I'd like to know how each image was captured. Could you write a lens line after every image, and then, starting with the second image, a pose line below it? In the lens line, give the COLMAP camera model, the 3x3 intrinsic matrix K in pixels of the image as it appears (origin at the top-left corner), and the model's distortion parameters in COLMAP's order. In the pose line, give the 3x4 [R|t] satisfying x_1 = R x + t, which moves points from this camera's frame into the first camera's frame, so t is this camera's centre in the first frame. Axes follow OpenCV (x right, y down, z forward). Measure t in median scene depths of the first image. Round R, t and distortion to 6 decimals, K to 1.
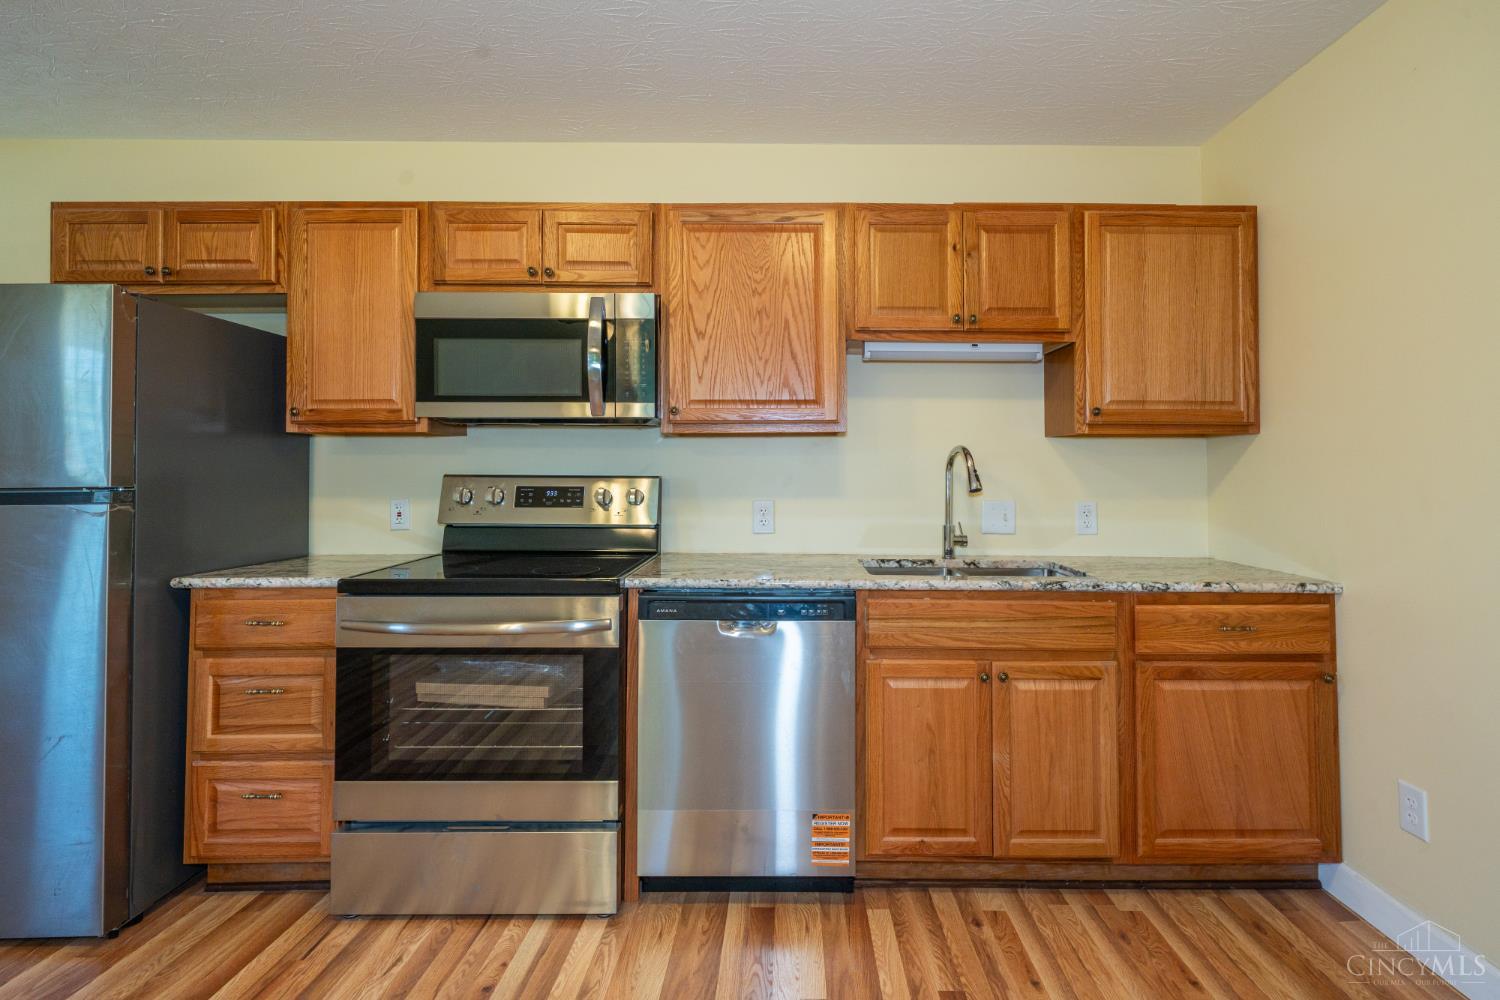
lens RADIAL K [[694.0, 0, 782.6], [0, 694.0, 461.5], [0, 0, 1]] dist [-0.002245, 0.002129]
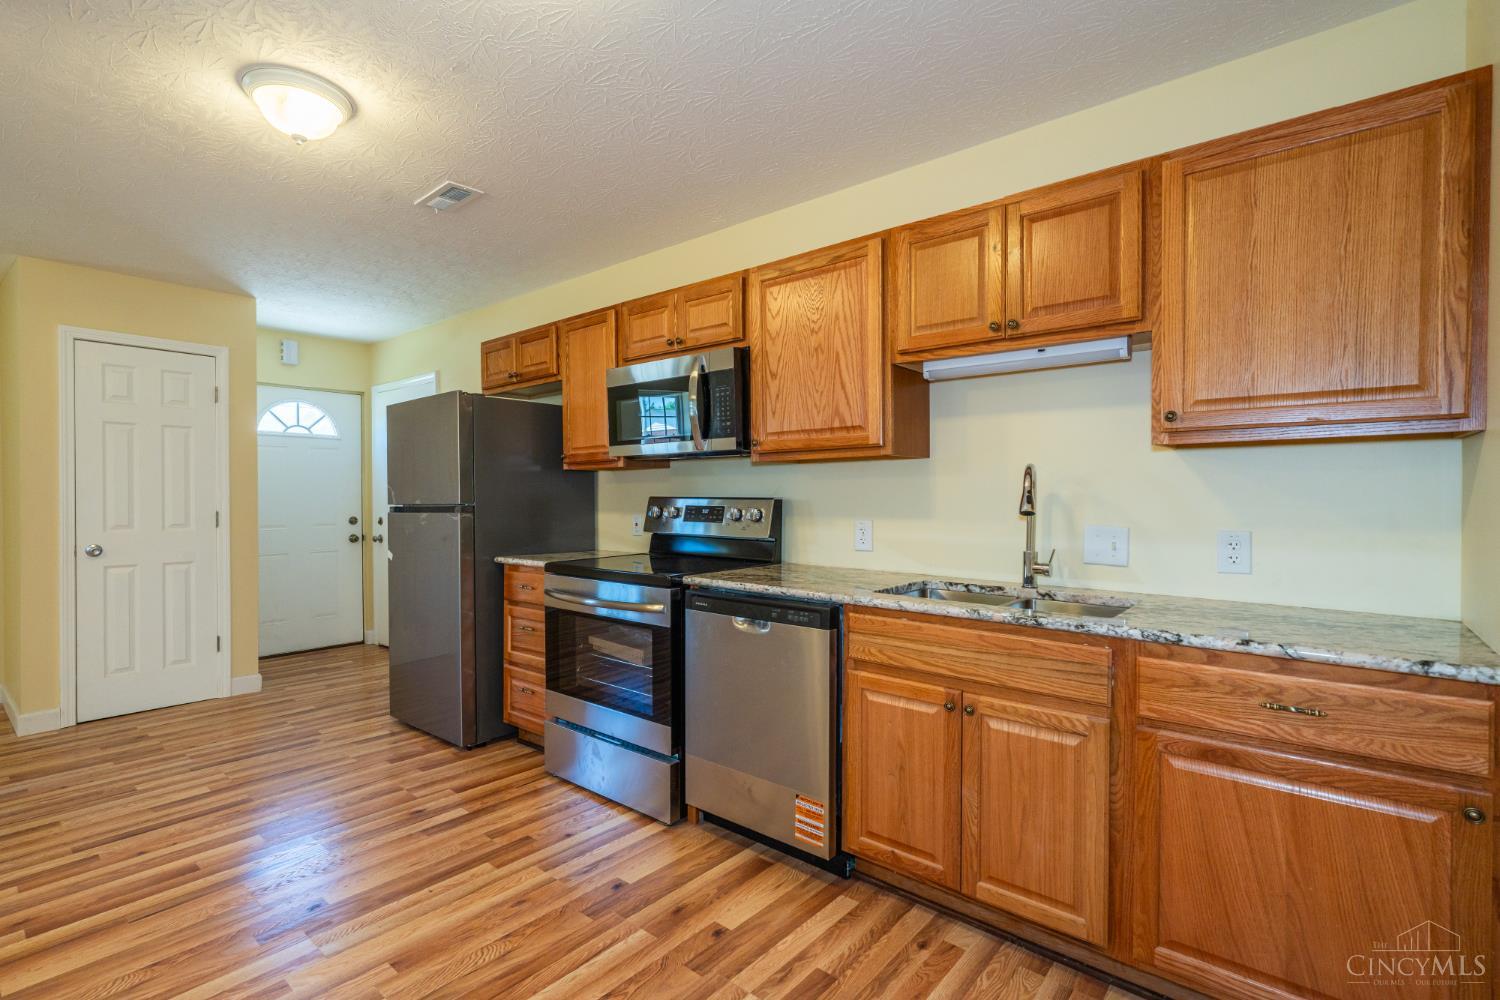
lens RADIAL K [[694.0, 0, 739.2], [0, 694.0, 503.9], [0, 0, 1]] dist [-0.002245, 0.002129]
pose [[0.760180, 0.005138, -0.649692, 0.667749], [0.016134, 0.999511, 0.026783, -0.000746], [0.649512, -0.030842, 0.759726, 0.081825]]
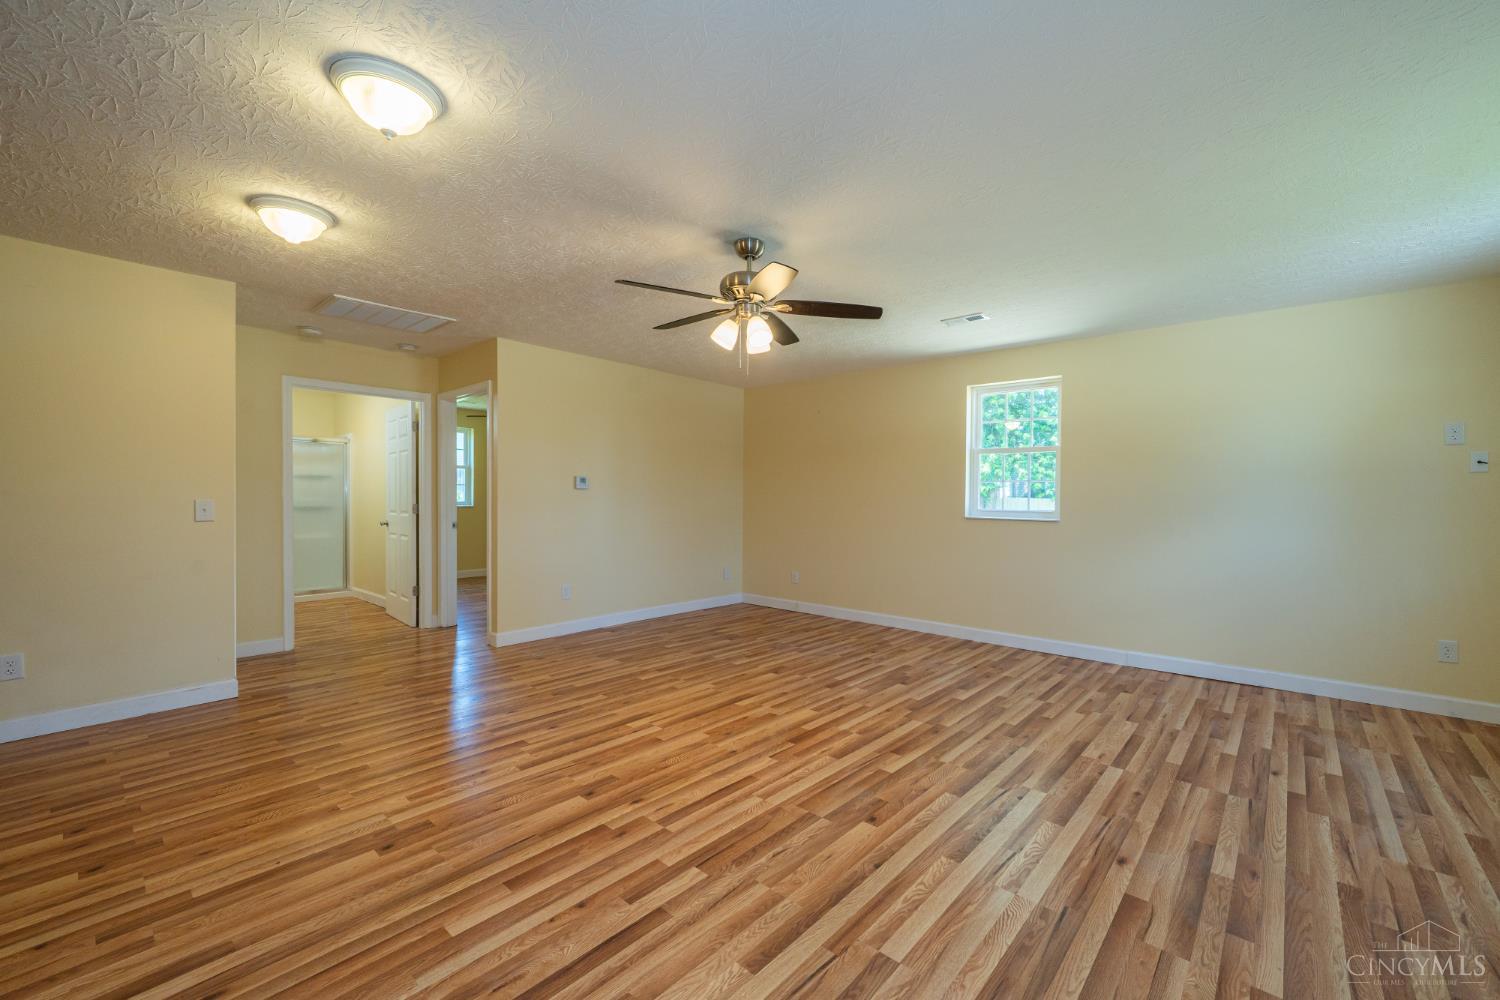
lens RADIAL K [[594.3, 0, 787.6], [0, 594.3, 506.3], [0, 0, 1]] dist [-0.003880, -0.000906]
pose [[-0.765765, -0.017222, 0.642890, -1.556447], [-0.020761, 0.999782, 0.002053, 0.008774], [-0.642785, -0.011775, -0.765956, 0.752491]]
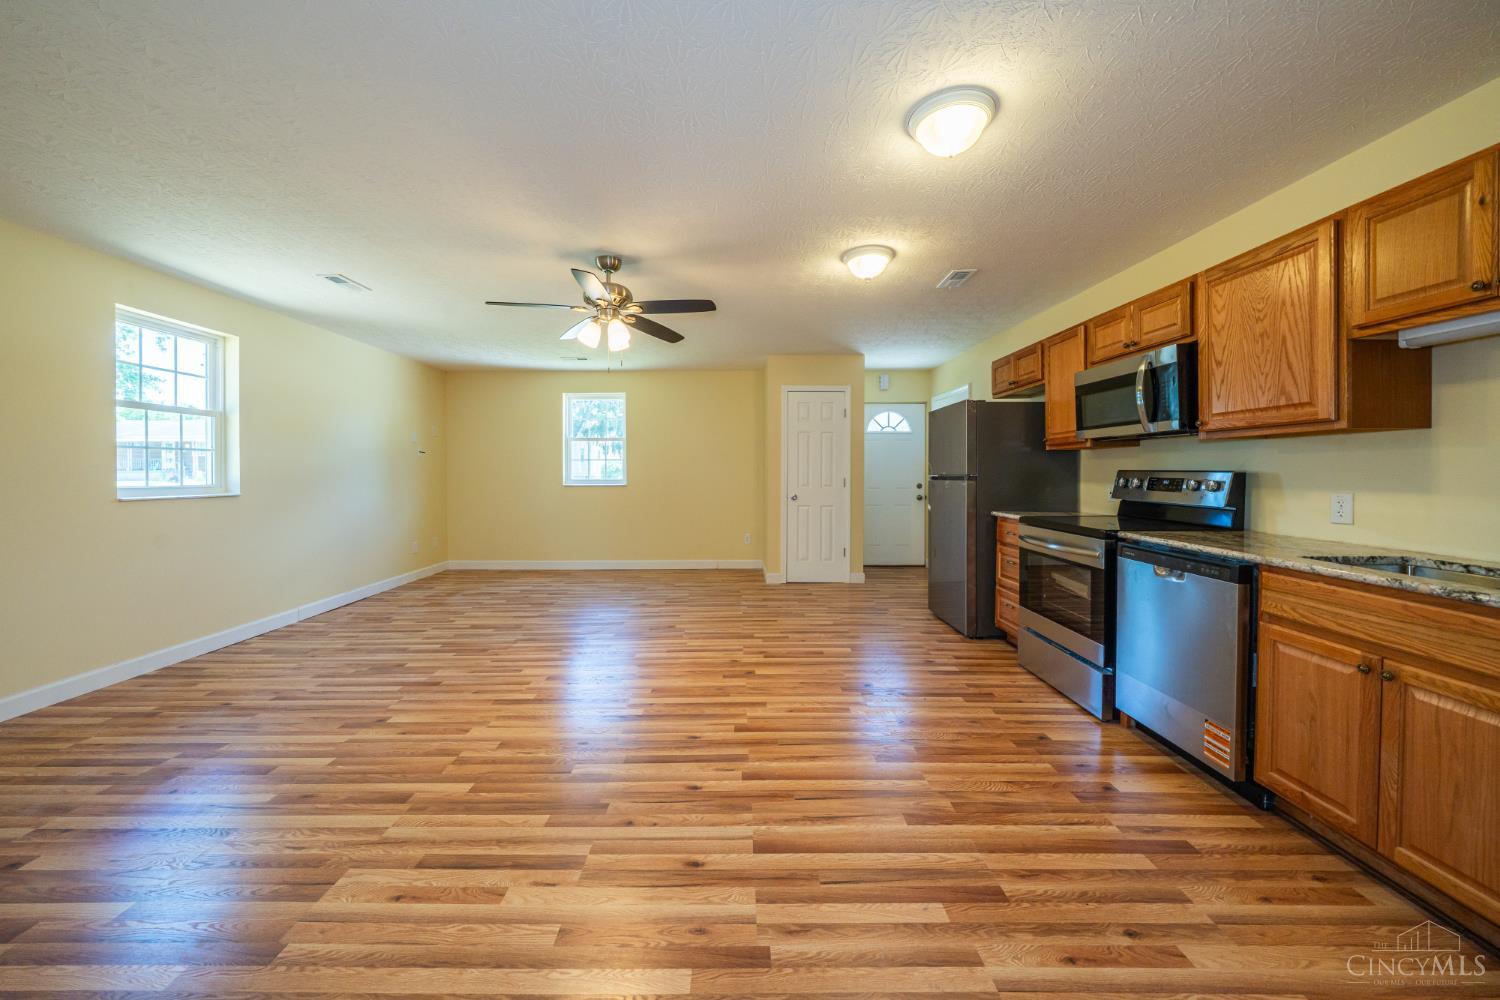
lens RADIAL K [[546.7, 0, 739.1], [0, 546.7, 475.1], [0, 0, 1]] dist [-0.004902, 0.000006]
pose [[-0.005659, 0.006435, -0.999963, 1.044399], [0.021064, 0.999758, 0.006315, 0.004679], [0.999762, -0.021027, -0.005793, 0.095626]]
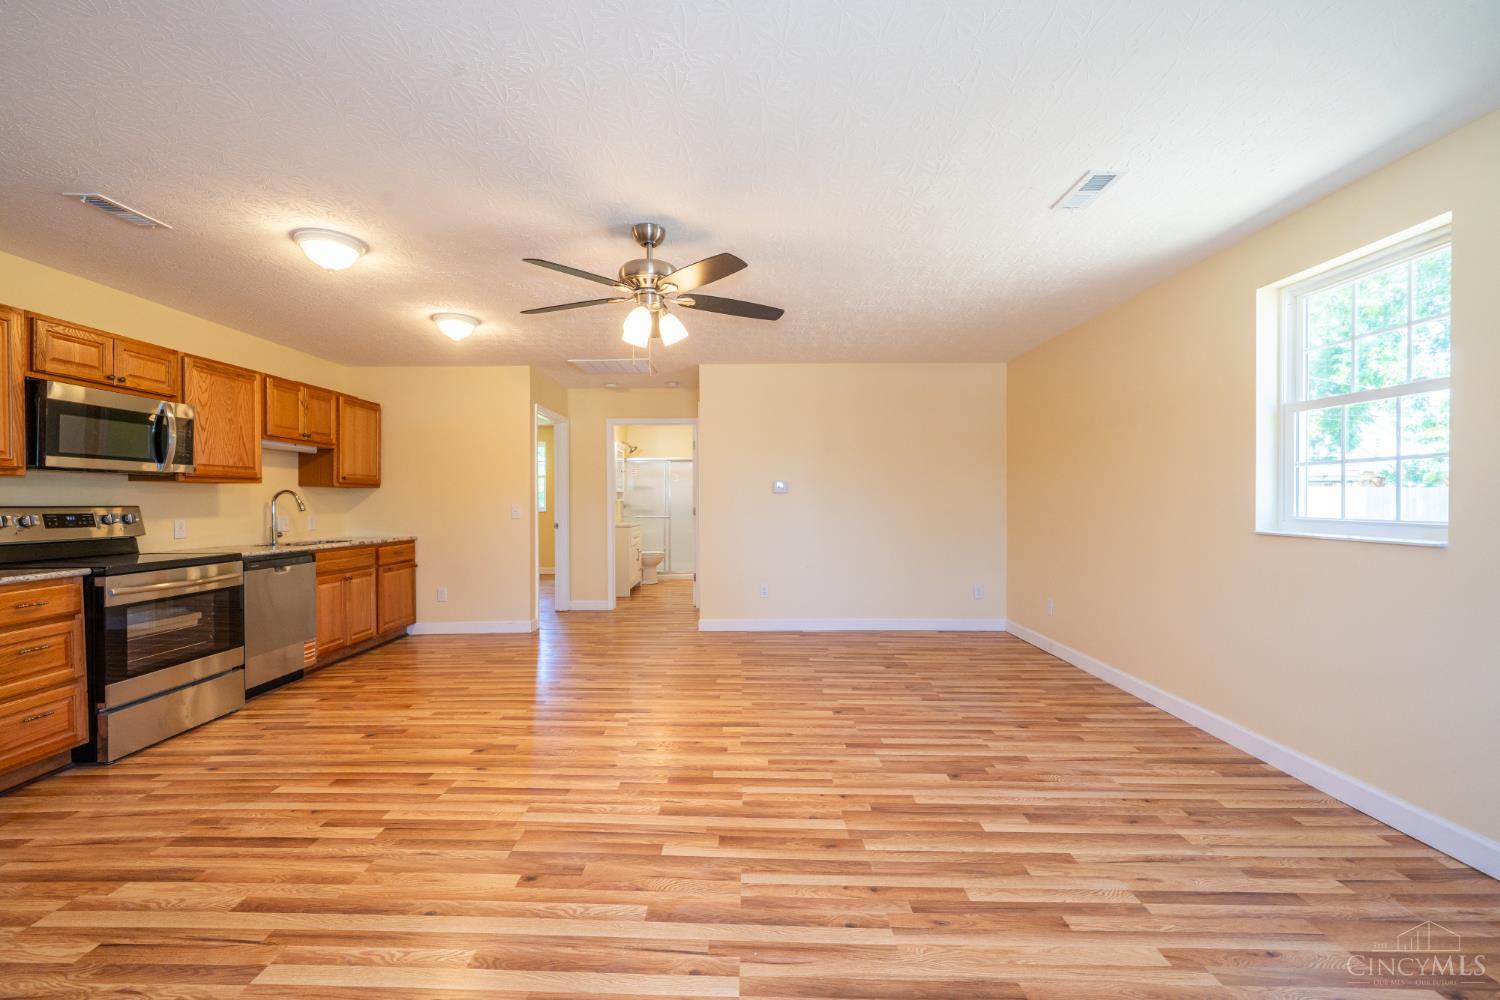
lens RADIAL K [[597.9, 0, 739.1], [0, 597.9, 502.1], [0, 0, 1]] dist [-0.001542, 0.000000]
pose [[0.012732, -0.004645, 0.999908, -1.907218], [-0.012335, 0.999912, 0.004802, -0.013012], [-0.999843, -0.012395, 0.012673, -0.511101]]
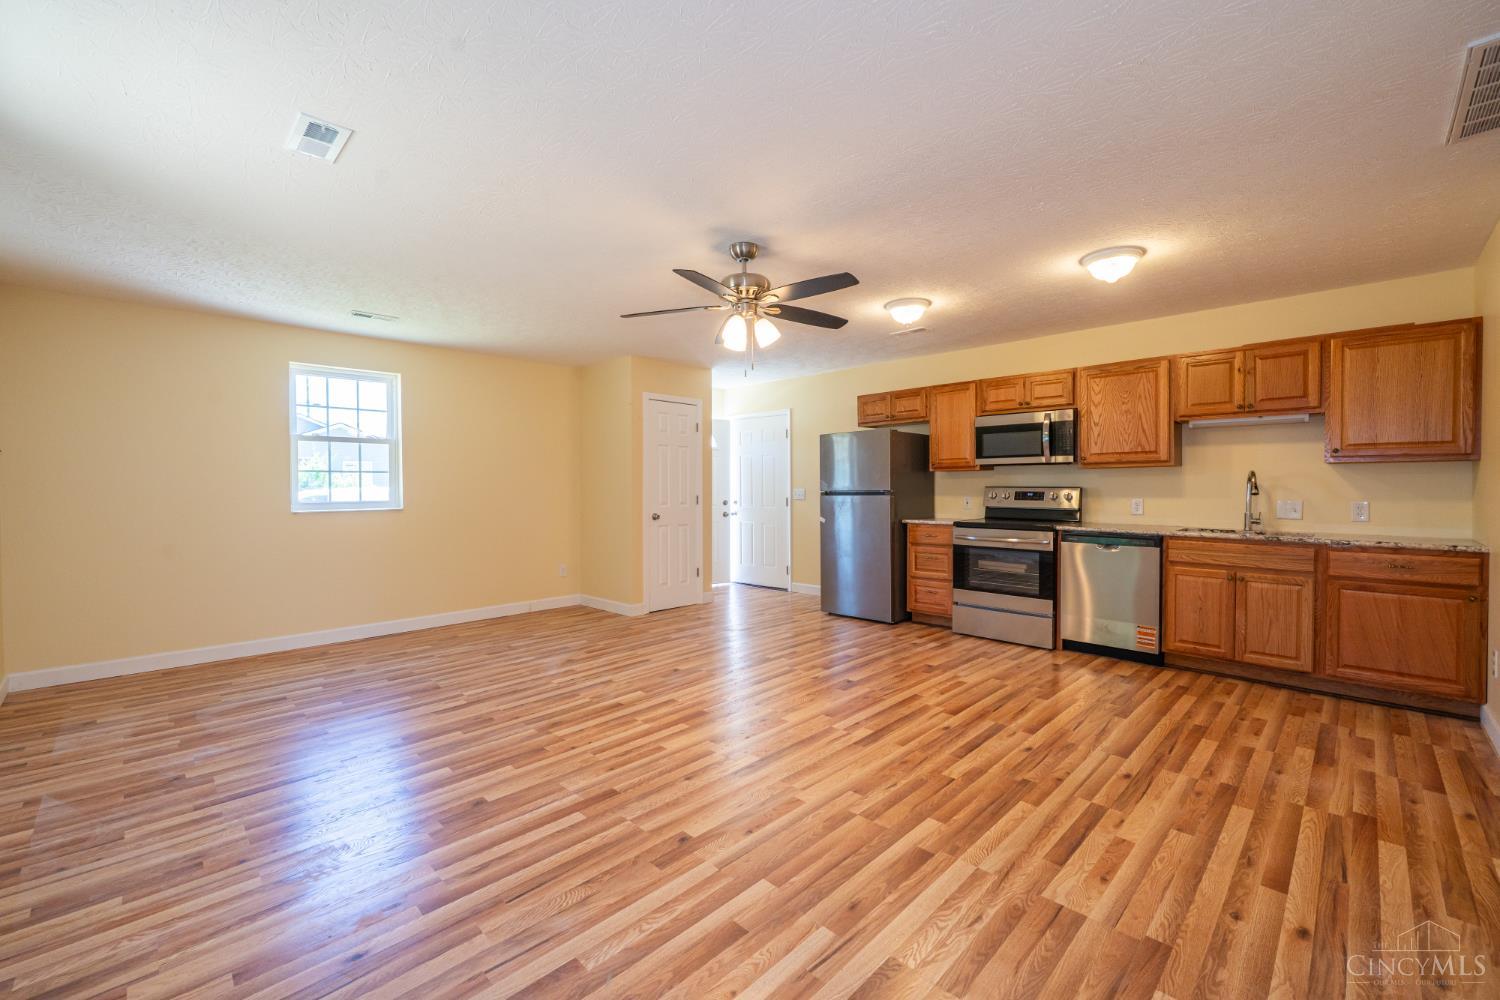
lens RADIAL K [[626.7, 0, 739.0], [0, 626.7, 494.3], [0, 0, 1]] dist [-0.003729, 0.000207]
pose [[0.704333, 0.006361, -0.709841, 0.577152], [0.018701, 0.999447, 0.027511, -0.036492], [0.709623, -0.032652, 0.703824, -1.434900]]
